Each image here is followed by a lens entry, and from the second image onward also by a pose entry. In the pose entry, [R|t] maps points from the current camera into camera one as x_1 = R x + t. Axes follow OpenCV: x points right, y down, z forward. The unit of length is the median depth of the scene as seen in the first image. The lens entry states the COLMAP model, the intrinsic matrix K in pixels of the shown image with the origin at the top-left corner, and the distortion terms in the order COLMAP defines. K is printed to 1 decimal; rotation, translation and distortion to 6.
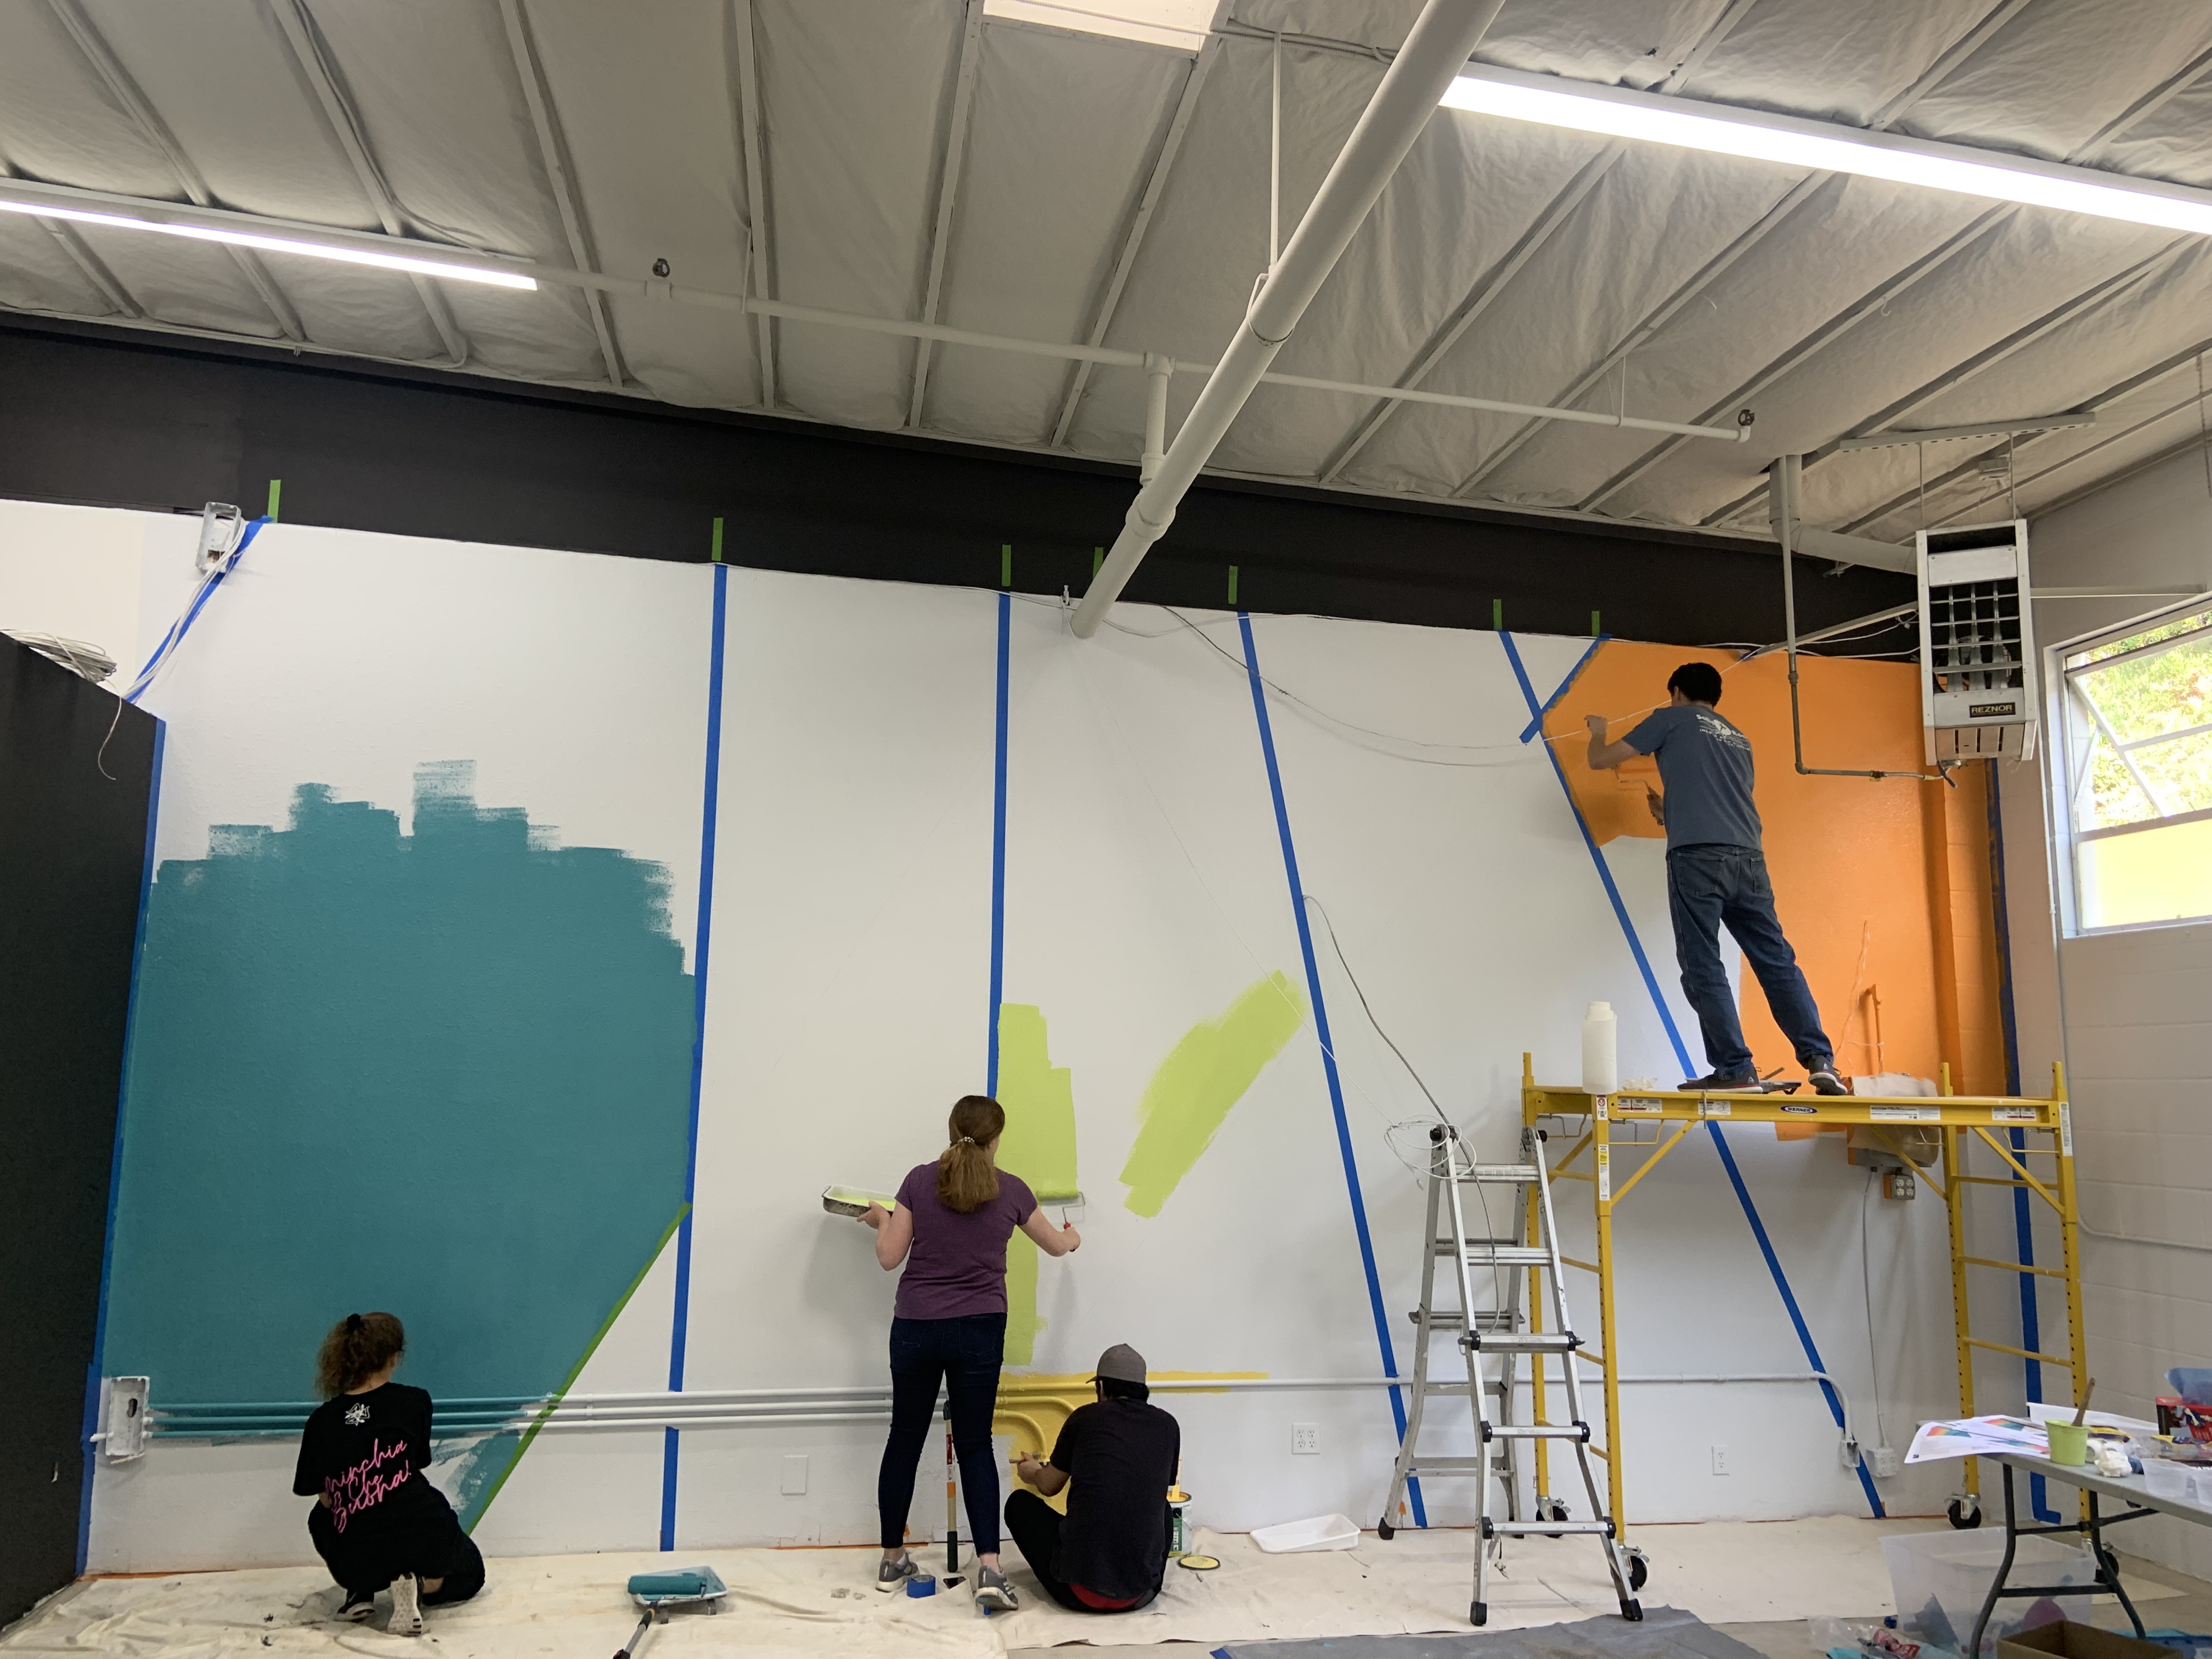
lens RADIAL K [[1692.5, 0, 1146.3], [0, 1692.5, 817.5], [0, 0, 1]] dist [0.063216, -0.062737]
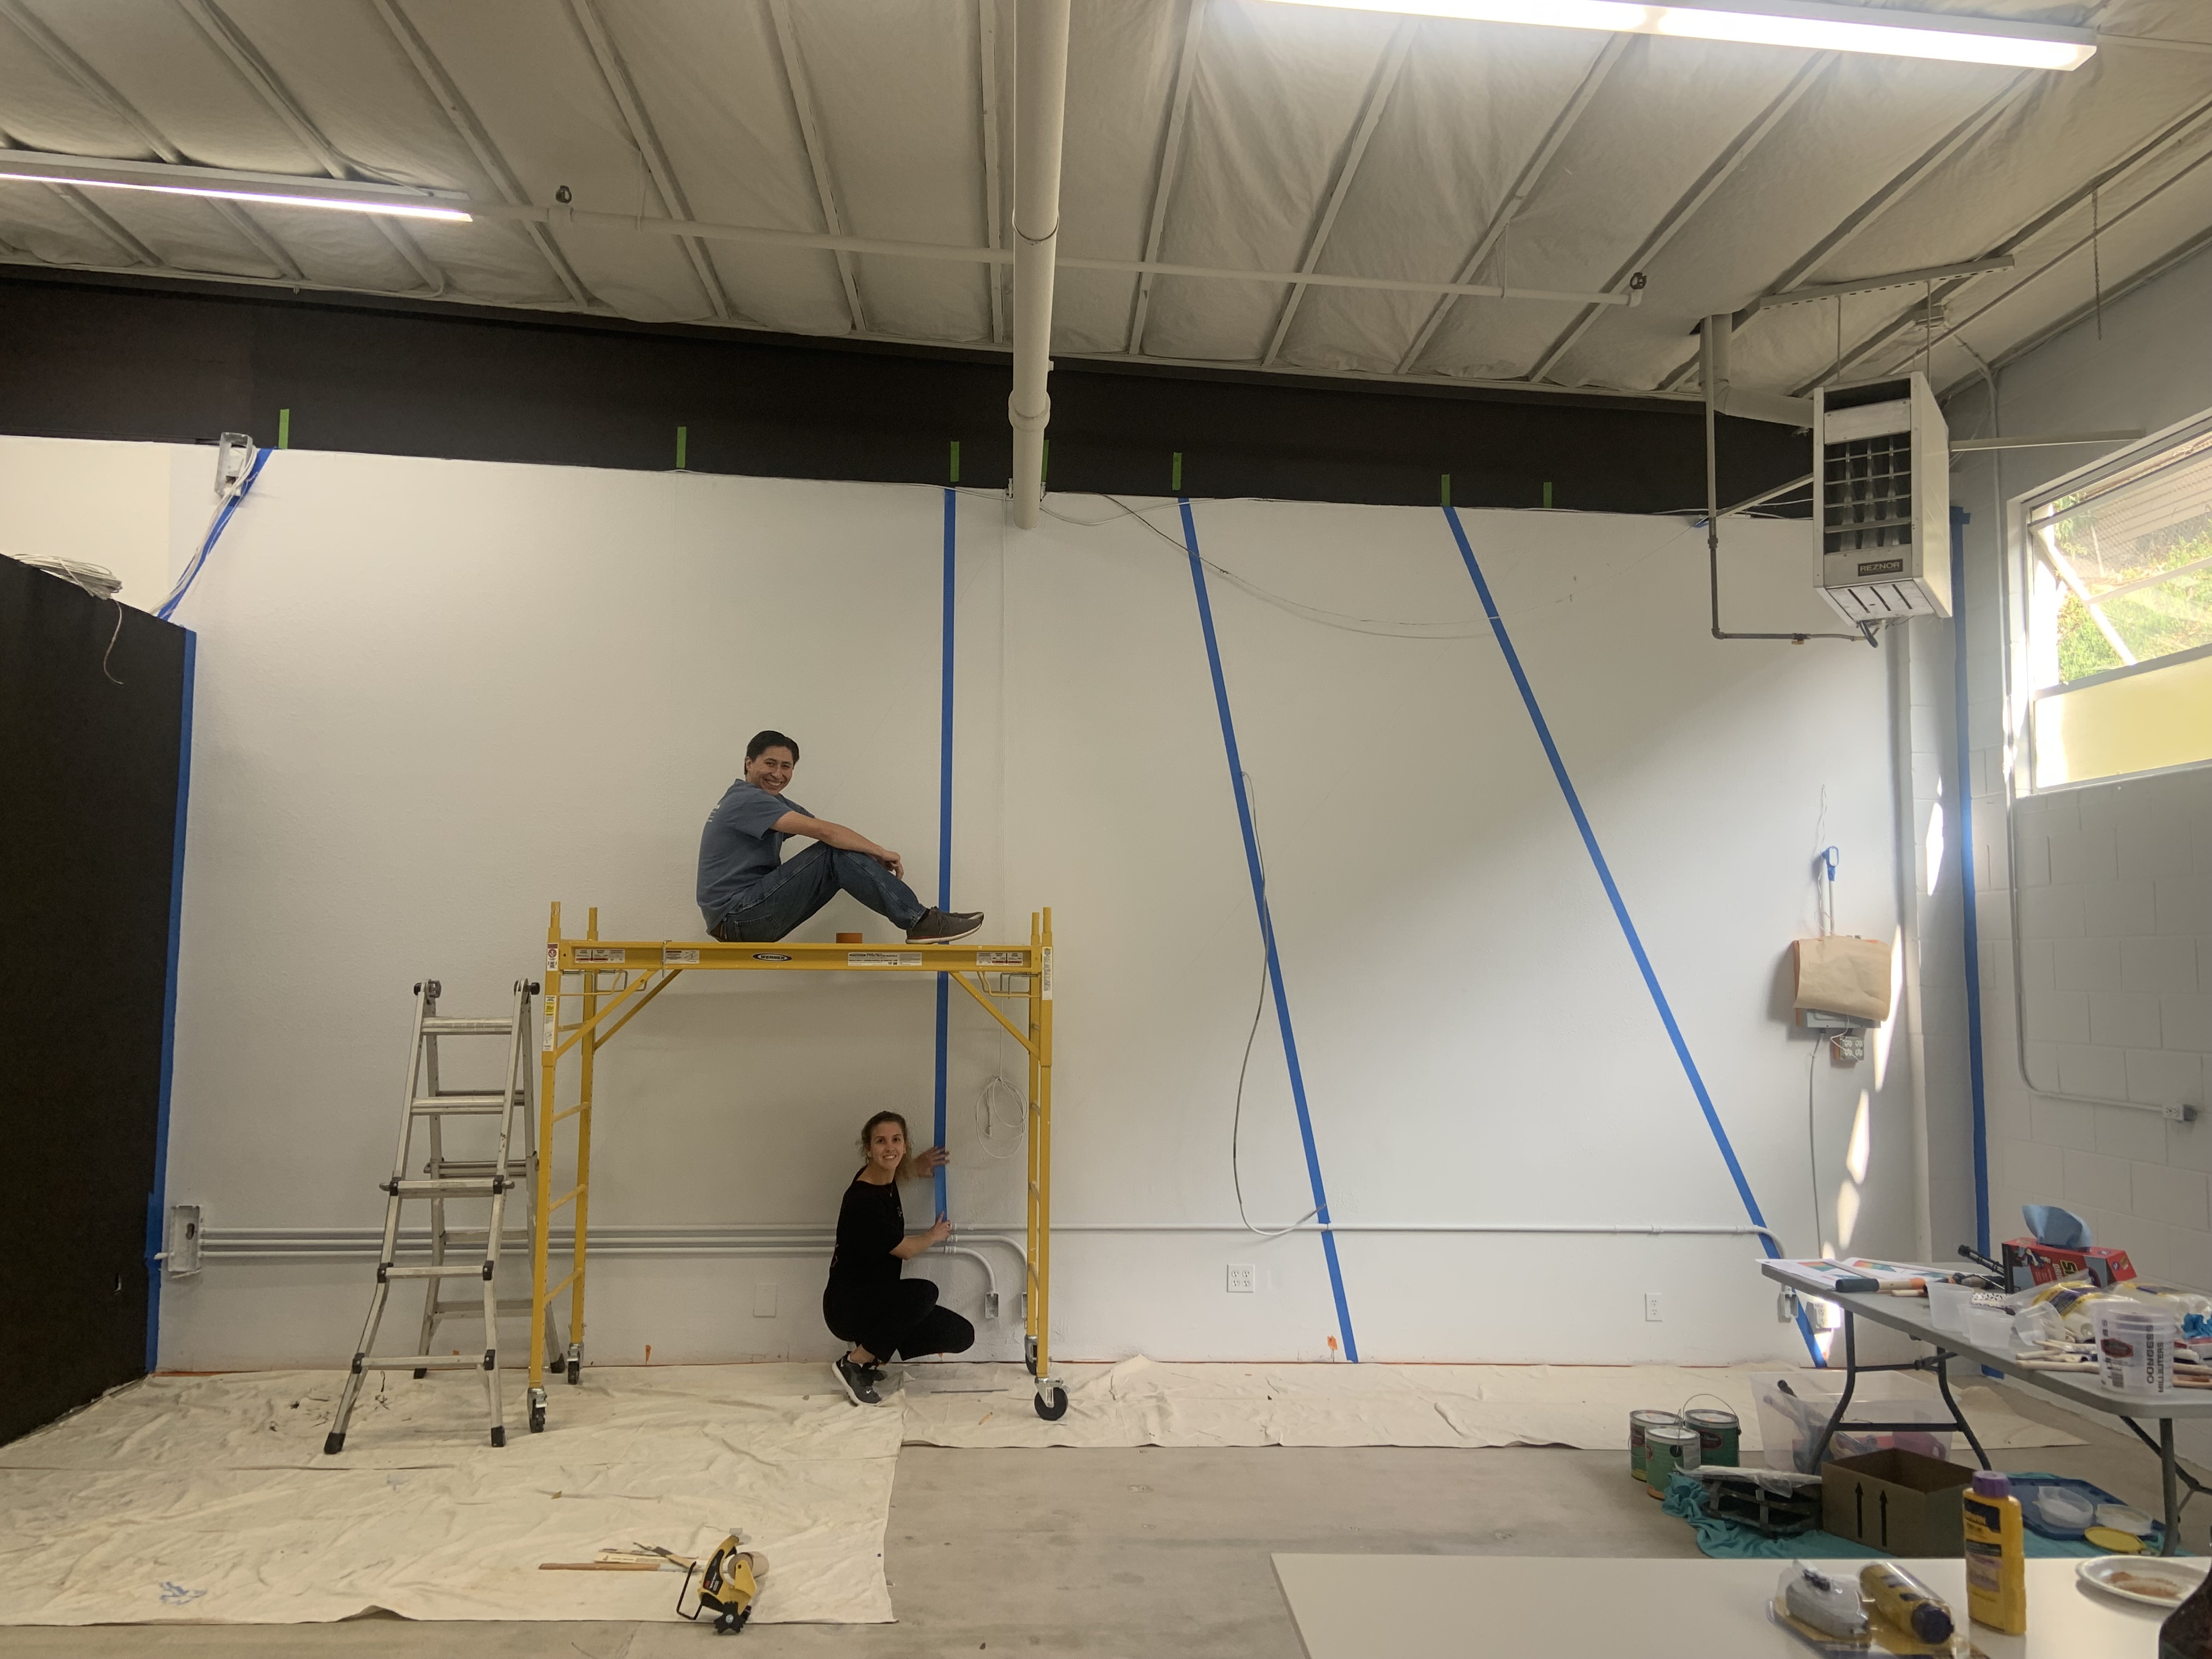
lens RADIAL K [[1692.5, 0, 1158.6], [0, 1692.5, 812.9], [0, 0, 1]] dist [0.063216, -0.062737]
pose [[0.992484, -0.016433, -0.121268, 0.183006], [0.023815, 0.997934, 0.059677, 0.009590], [0.120036, -0.062116, 0.990824, -0.041292]]
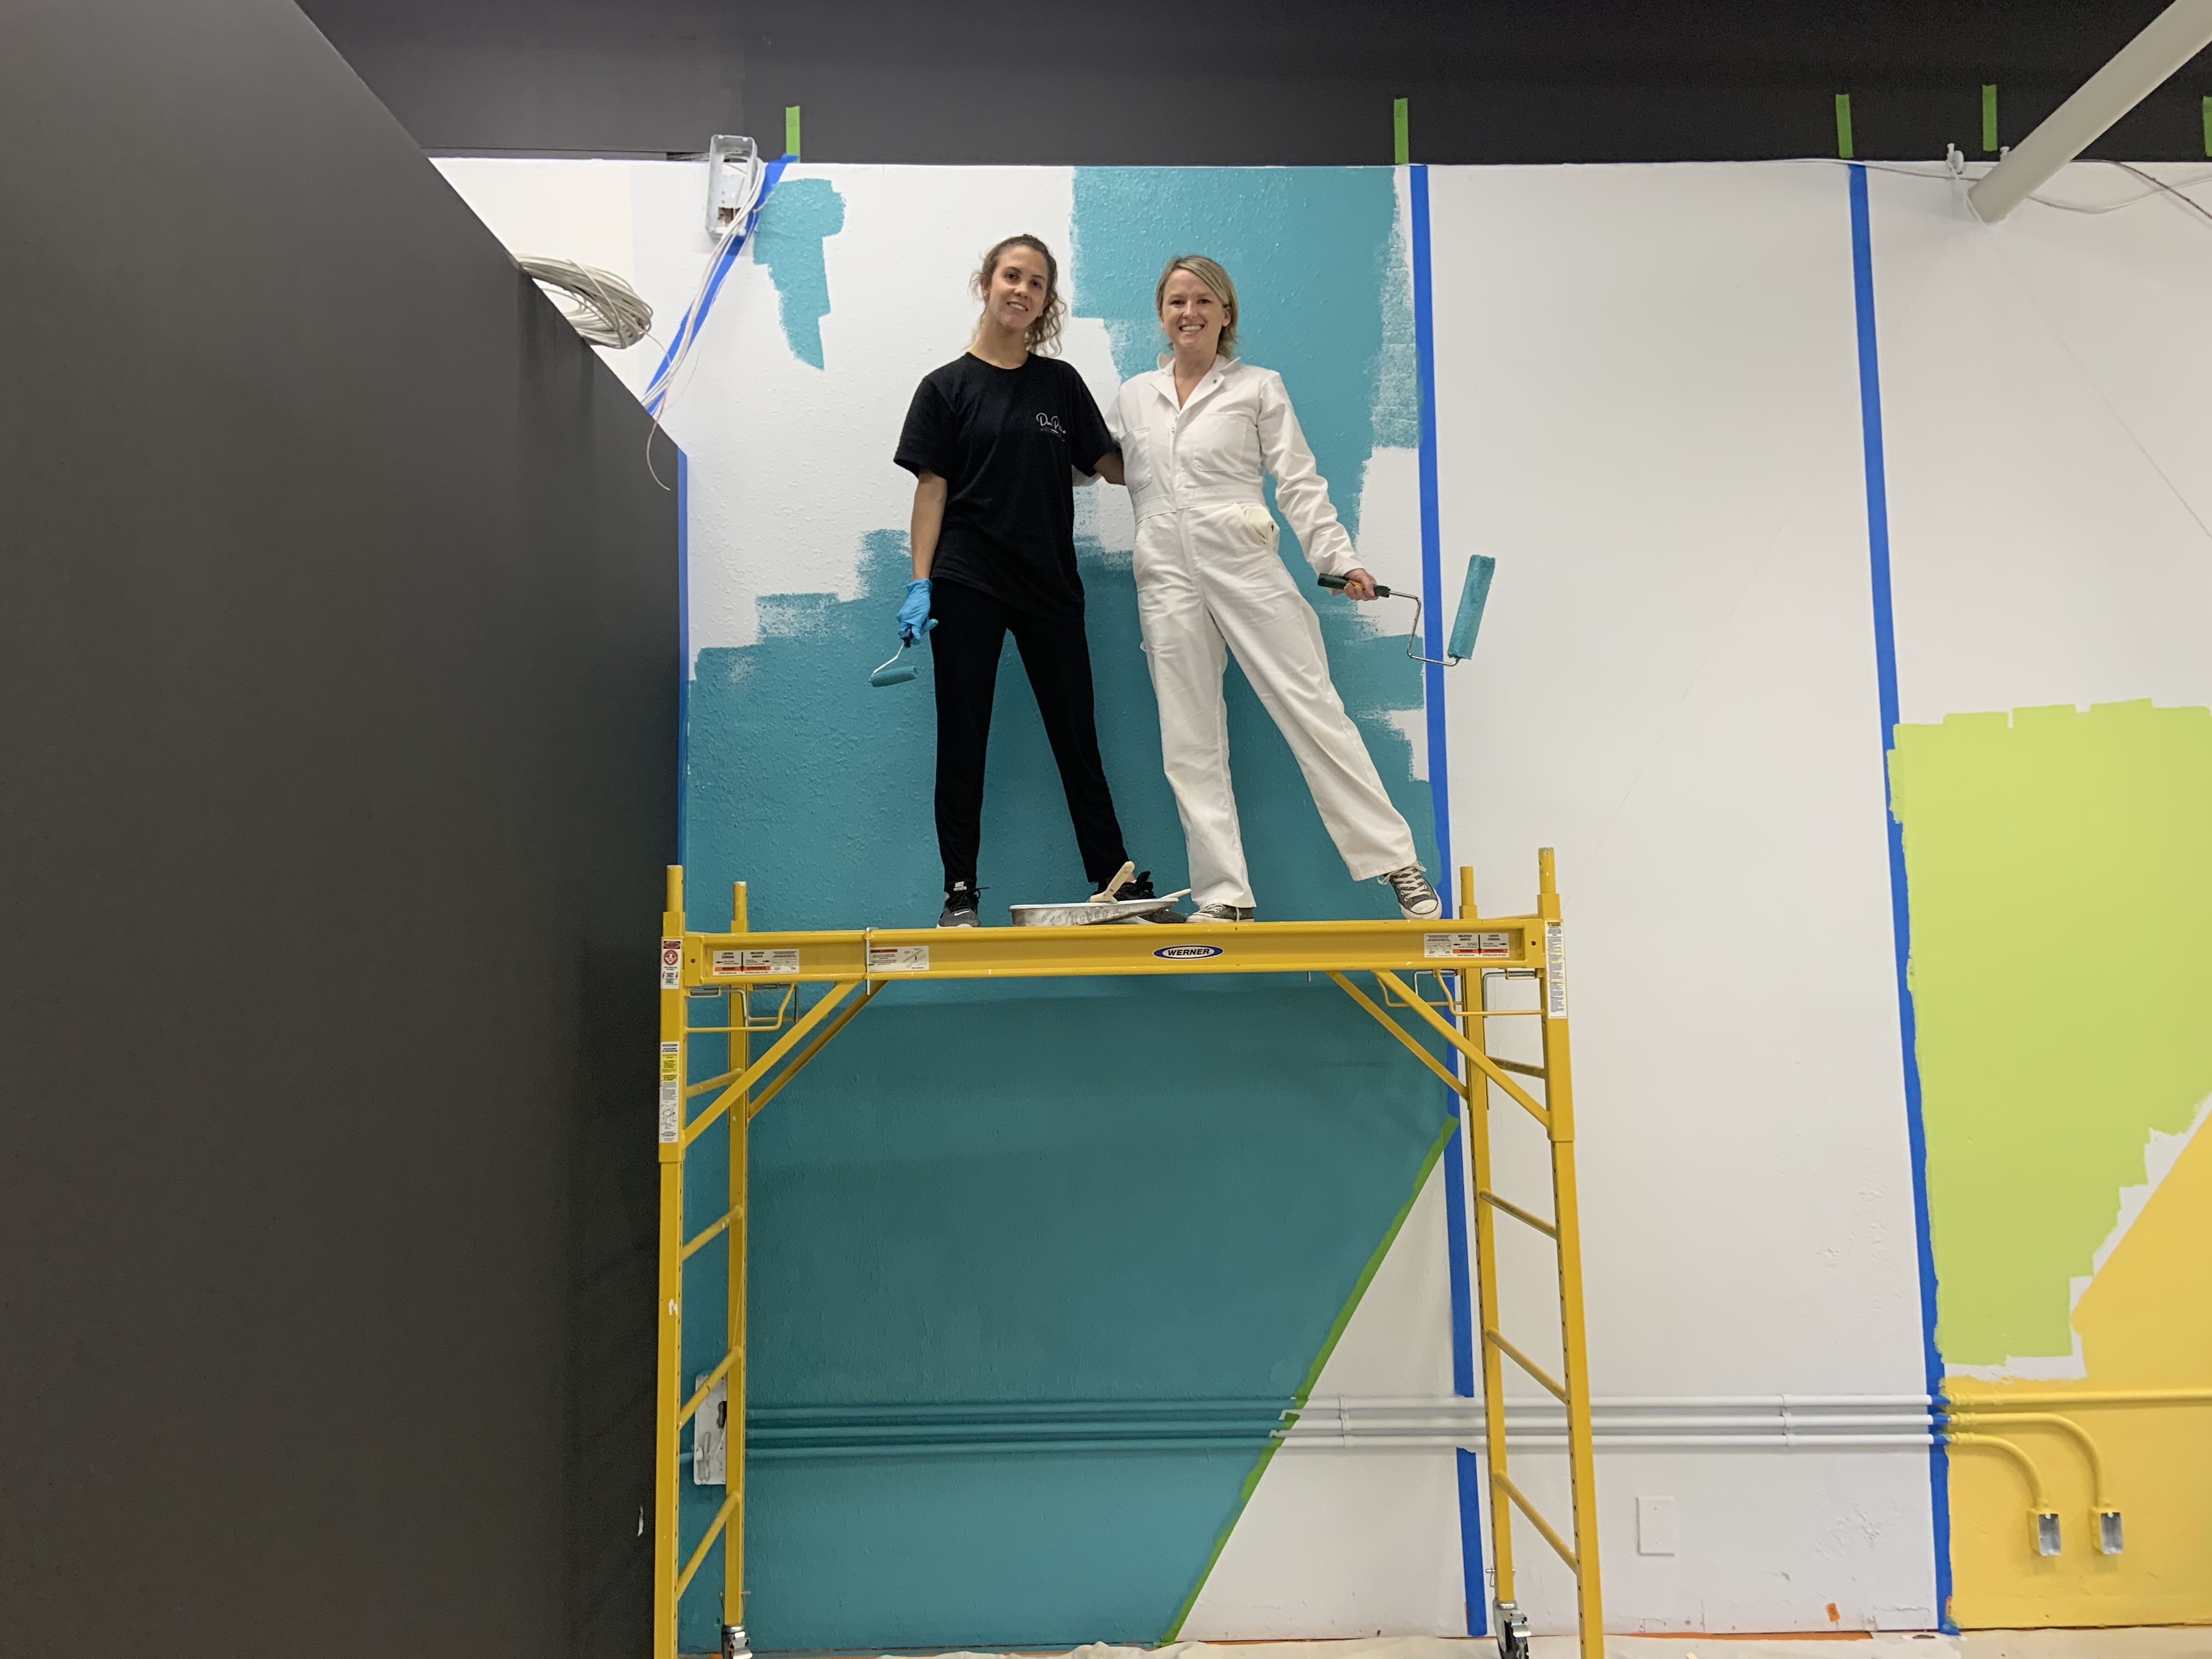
lens RADIAL K [[1692.5, 0, 1104.7], [0, 1692.5, 809.9], [0, 0, 1]] dist [0.063216, -0.062737]
pose [[0.978730, -0.048418, -0.199359, -0.263446], [0.061007, 0.996480, 0.057493, 0.059259], [0.195873, -0.068433, 0.978238, 0.328361]]
